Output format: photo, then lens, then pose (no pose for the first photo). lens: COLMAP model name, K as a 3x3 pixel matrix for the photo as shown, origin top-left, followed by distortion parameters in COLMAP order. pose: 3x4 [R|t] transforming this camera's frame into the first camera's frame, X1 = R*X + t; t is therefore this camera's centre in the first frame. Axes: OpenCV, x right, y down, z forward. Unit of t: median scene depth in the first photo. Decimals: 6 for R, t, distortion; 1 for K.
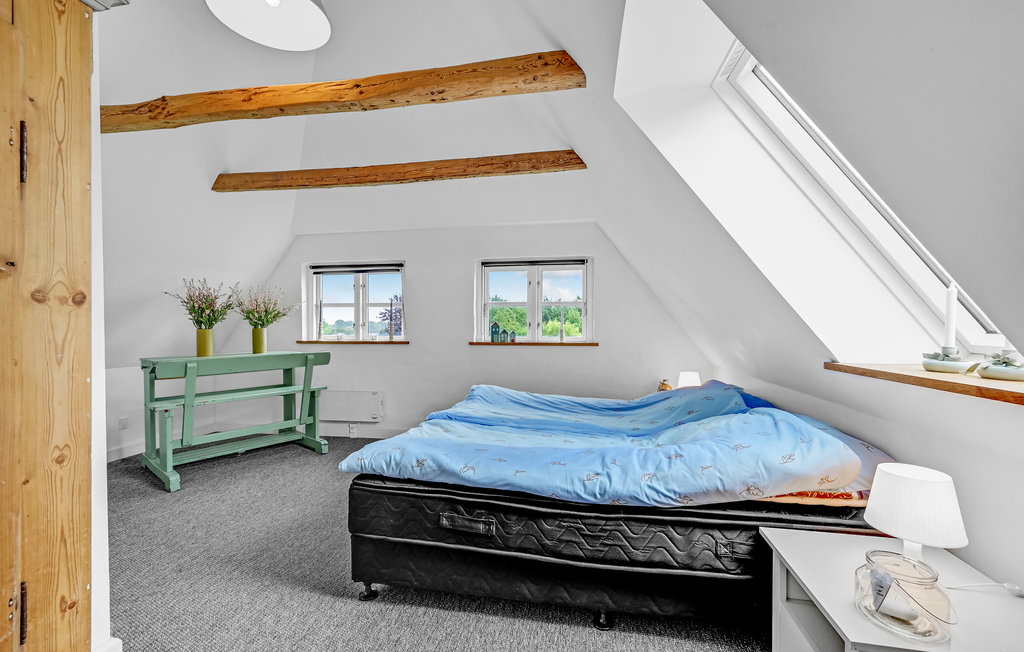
lens RADIAL K [[414.1, 0, 512.0], [0, 414.1, 326.0], [0, 0, 1]] dist [-0.000467, -0.000031]
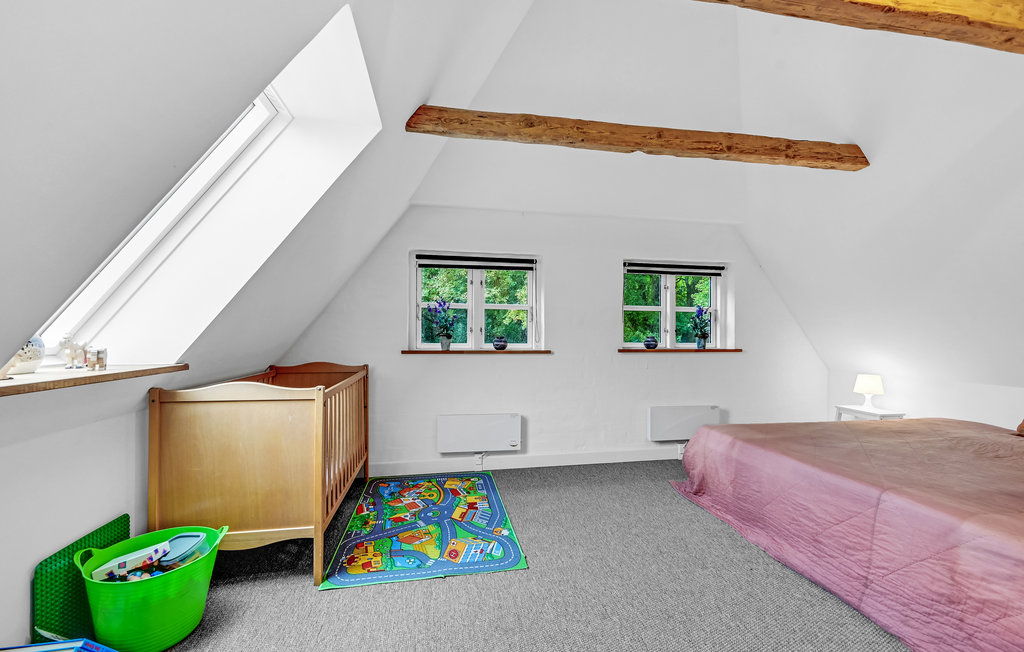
lens RADIAL K [[414.1, 0, 512.0], [0, 414.1, 326.0], [0, 0, 1]] dist [-0.000467, -0.000031]
pose [[0.937953, 0.006467, 0.346702, -0.757773], [-0.000620, 0.999856, -0.016972, 0.003830], [-0.346762, 0.015704, 0.937822, 0.317661]]
